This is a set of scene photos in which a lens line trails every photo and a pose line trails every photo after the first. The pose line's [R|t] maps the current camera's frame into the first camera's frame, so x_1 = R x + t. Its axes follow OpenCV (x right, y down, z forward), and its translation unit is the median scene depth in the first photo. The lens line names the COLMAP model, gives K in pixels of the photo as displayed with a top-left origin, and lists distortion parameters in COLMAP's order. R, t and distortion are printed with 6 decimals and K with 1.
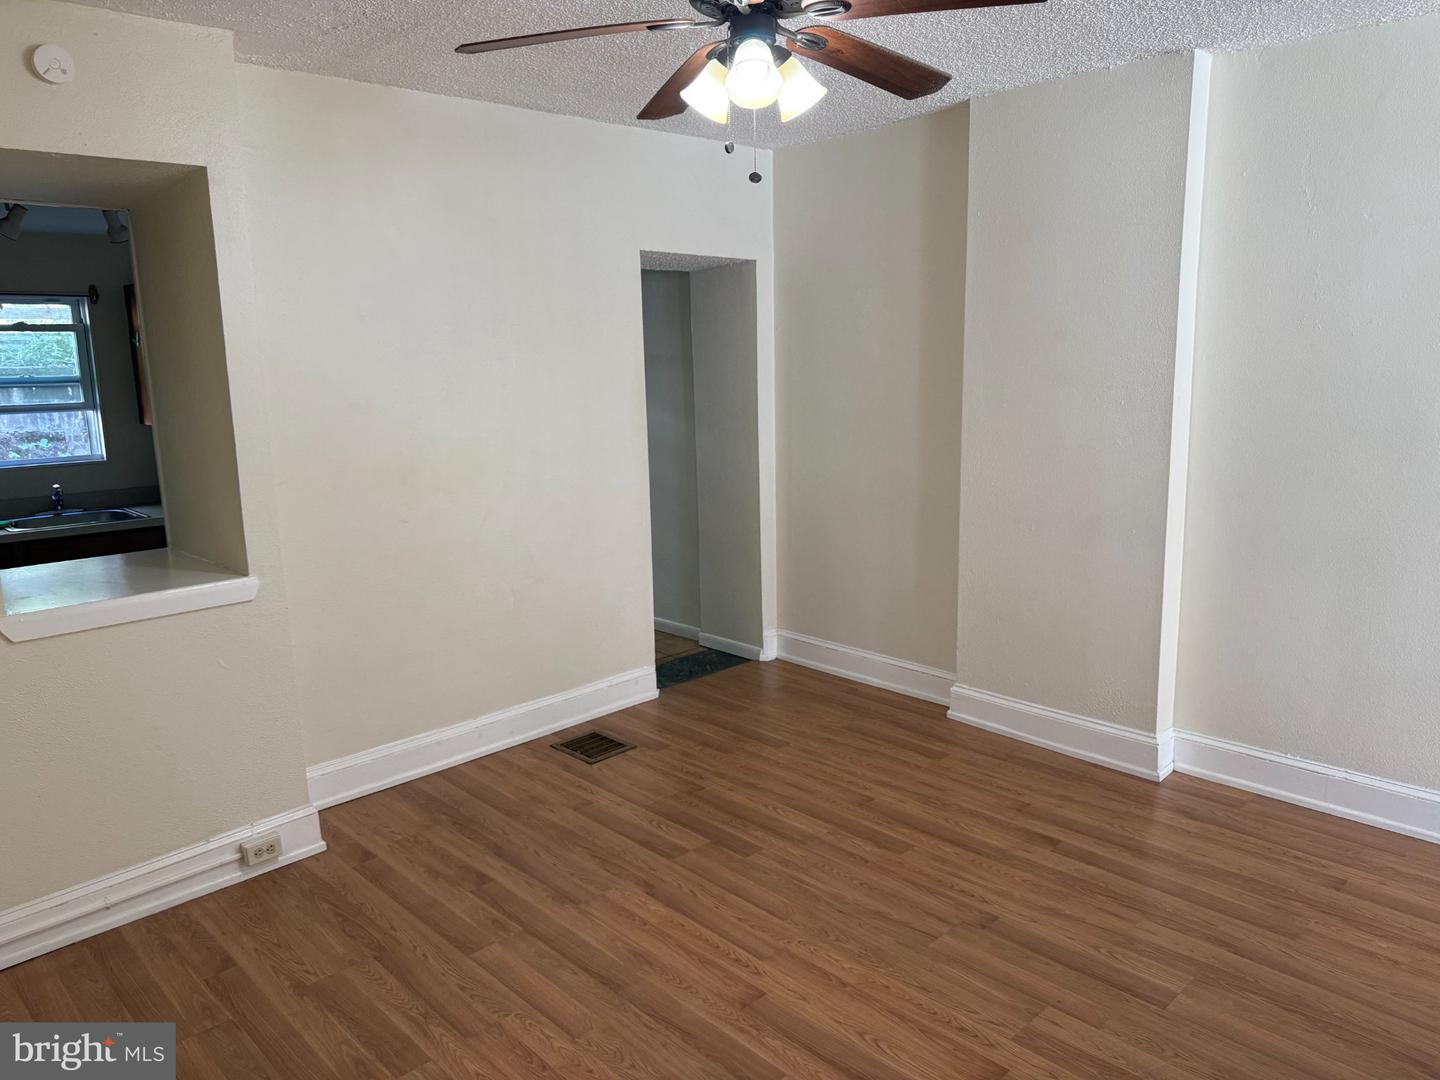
lens RADIAL K [[1018.5, 0, 715.3], [0, 1018.5, 539.0], [0, 0, 1]] dist [0.081302, -0.103224]
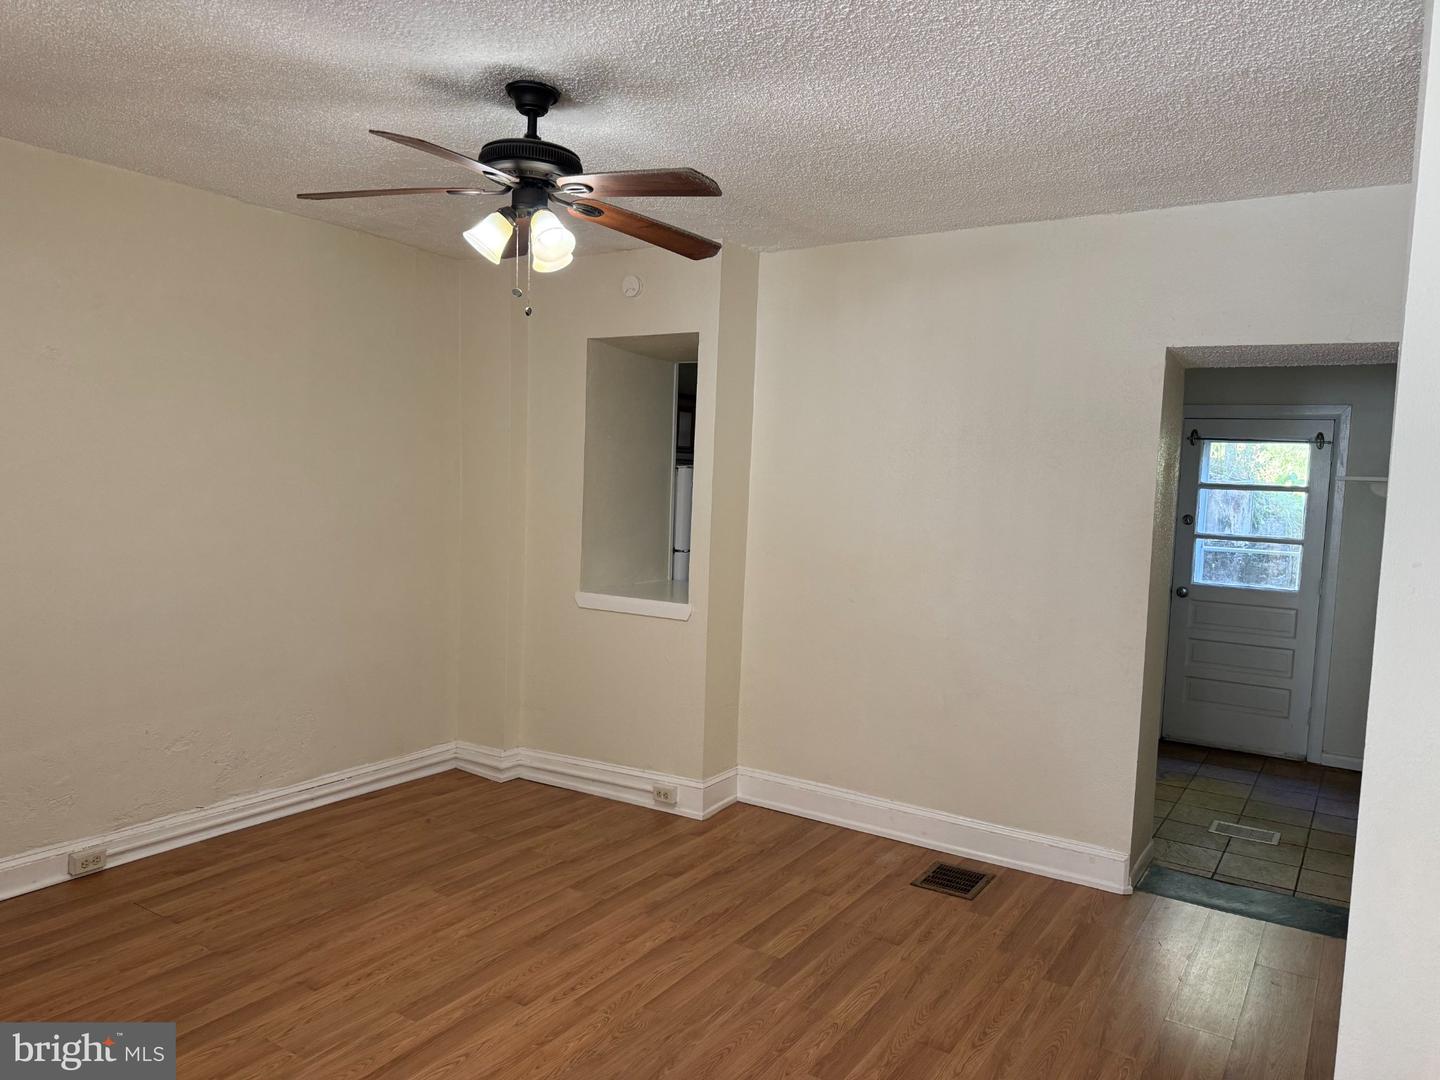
lens RADIAL K [[1018.5, 0, 715.3], [0, 1018.5, 539.0], [0, 0, 1]] dist [0.081302, -0.103224]
pose [[0.231661, 0.100769, -0.967563, 0.982108], [-0.212172, 0.975909, 0.050838, -0.140794], [0.949377, 0.193512, 0.247460, 0.699662]]
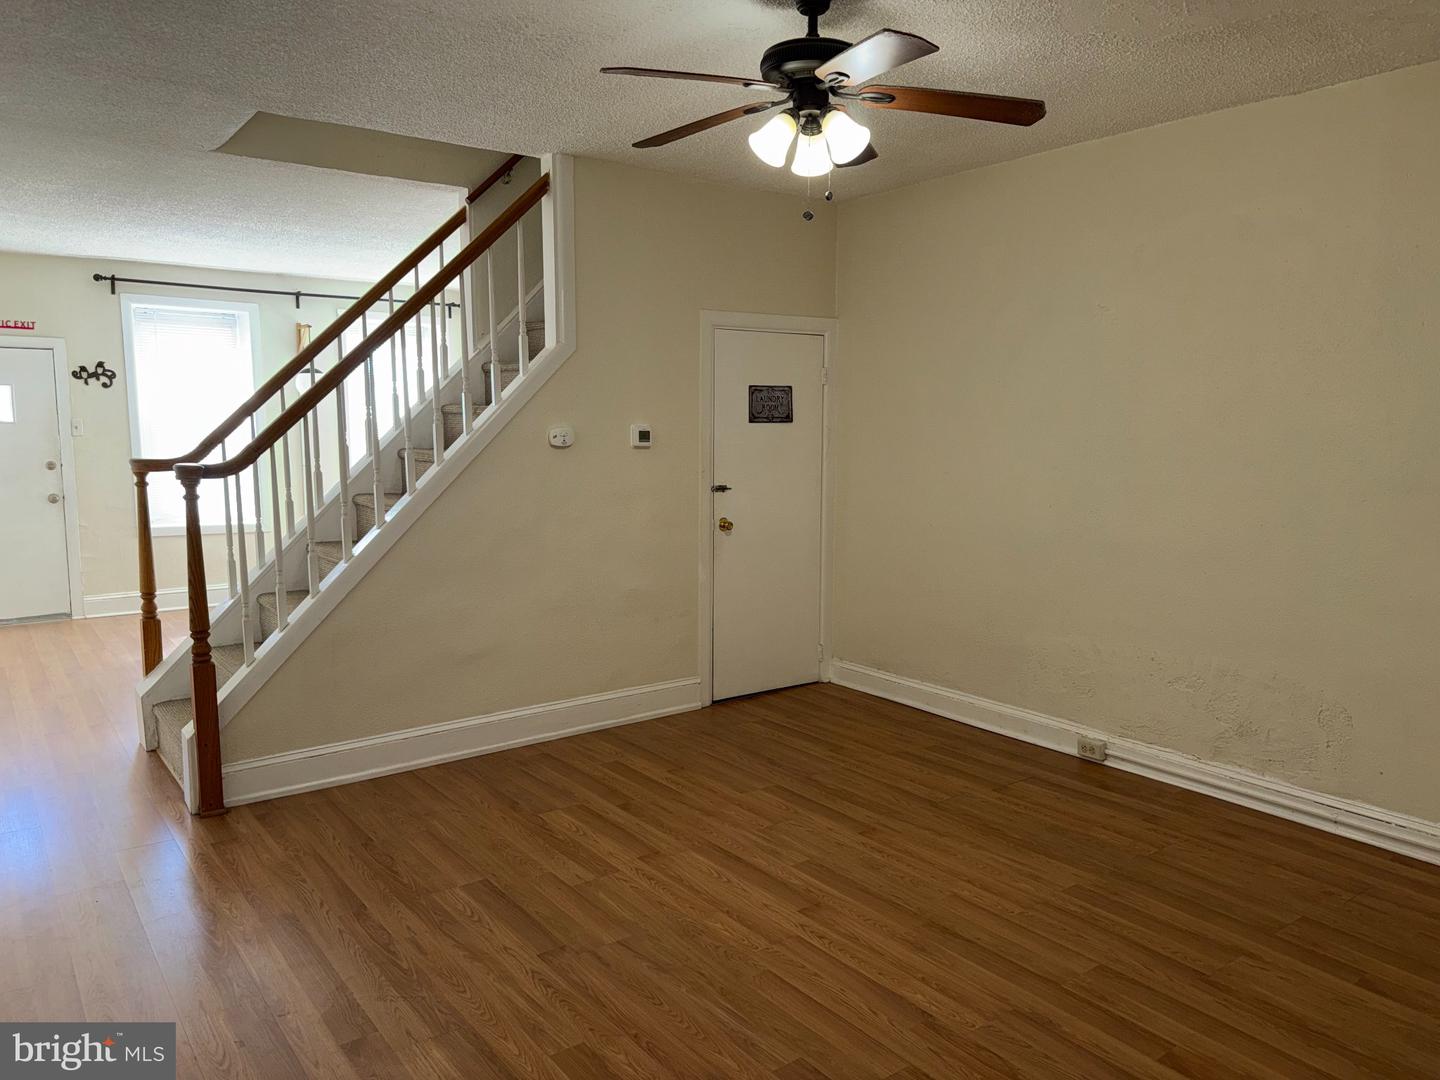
lens RADIAL K [[1018.5, 0, 715.3], [0, 1018.5, 539.0], [0, 0, 1]] dist [0.081302, -0.103224]
pose [[-0.993590, 0.005114, 0.112925, 0.007626], [0.036800, 0.959192, 0.280349, -0.240214], [-0.106883, 0.282708, -0.953233, 1.697400]]
